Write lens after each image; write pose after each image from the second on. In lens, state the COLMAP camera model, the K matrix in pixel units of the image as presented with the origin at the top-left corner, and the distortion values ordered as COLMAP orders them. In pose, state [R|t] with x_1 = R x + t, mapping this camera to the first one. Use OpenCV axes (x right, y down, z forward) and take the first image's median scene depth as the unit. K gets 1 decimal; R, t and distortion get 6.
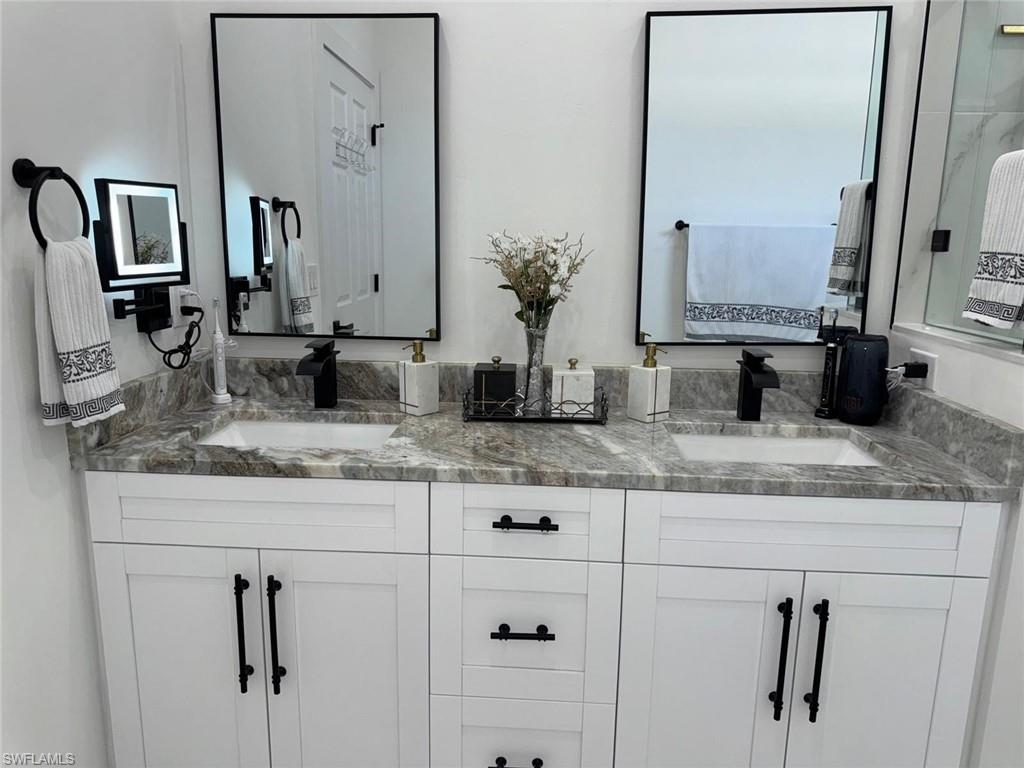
lens RADIAL K [[728.3, 0, 509.5], [0, 728.3, 382.6], [0, 0, 1]] dist [0.082057, -0.108035]
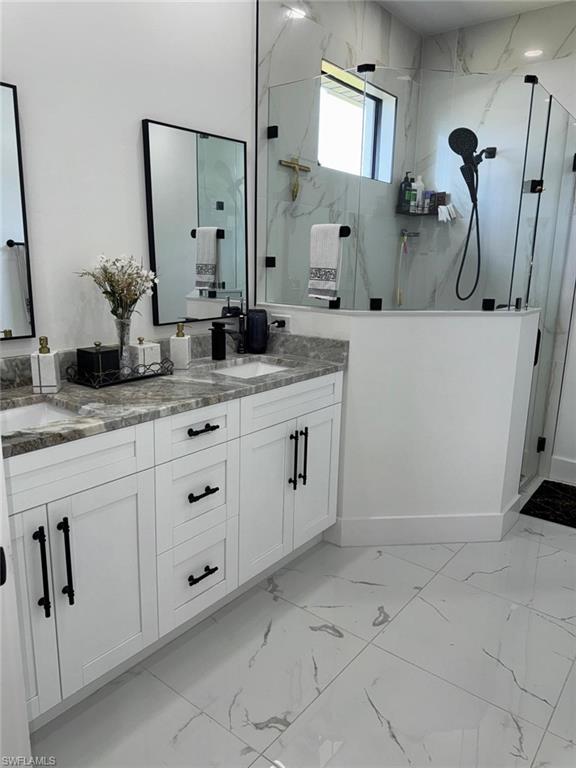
lens RADIAL K [[546.2, 0, 288.3], [0, 546.2, 386.5], [0, 0, 1]] dist [0.082057, -0.108035]
pose [[0.566531, -0.185751, 0.802832, -0.757089], [0.144838, 0.981542, 0.124892, -0.033383], [-0.811212, 0.045525, 0.582977, 0.069167]]
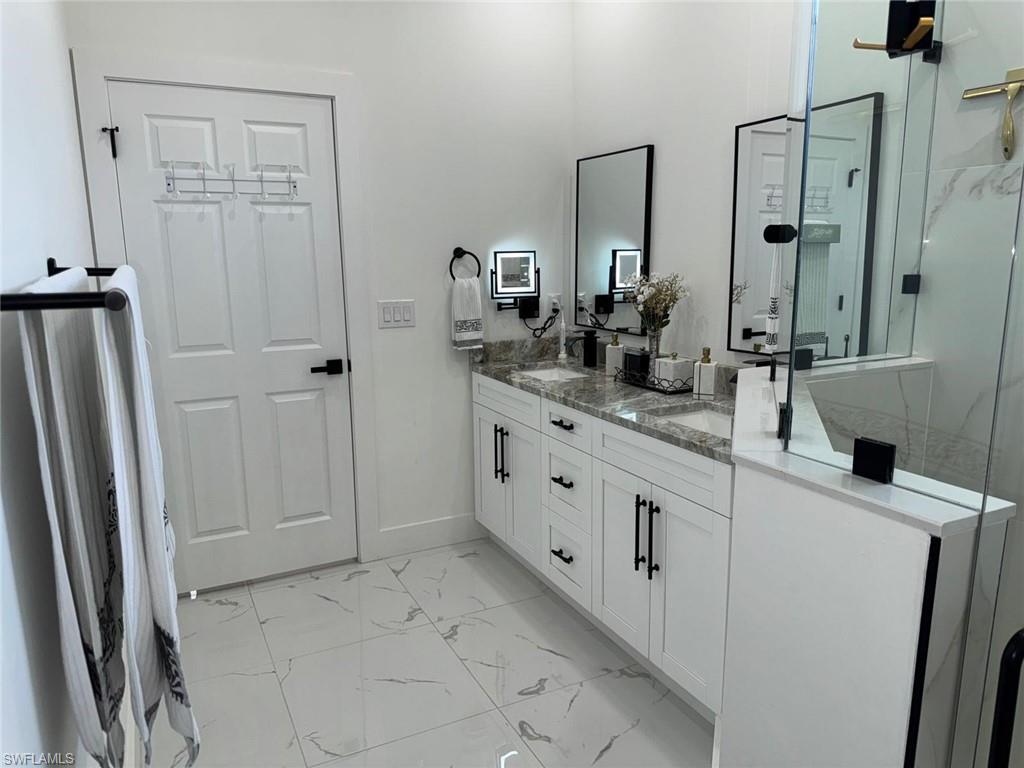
lens RADIAL K [[728.3, 0, 517.6], [0, 728.3, 388.7], [0, 0, 1]] dist [0.082057, -0.108035]
pose [[0.507667, 0.145884, -0.849113, 1.379812], [-0.152493, 0.985214, 0.078095, -0.030447], [0.847951, 0.089837, 0.522407, -0.112614]]
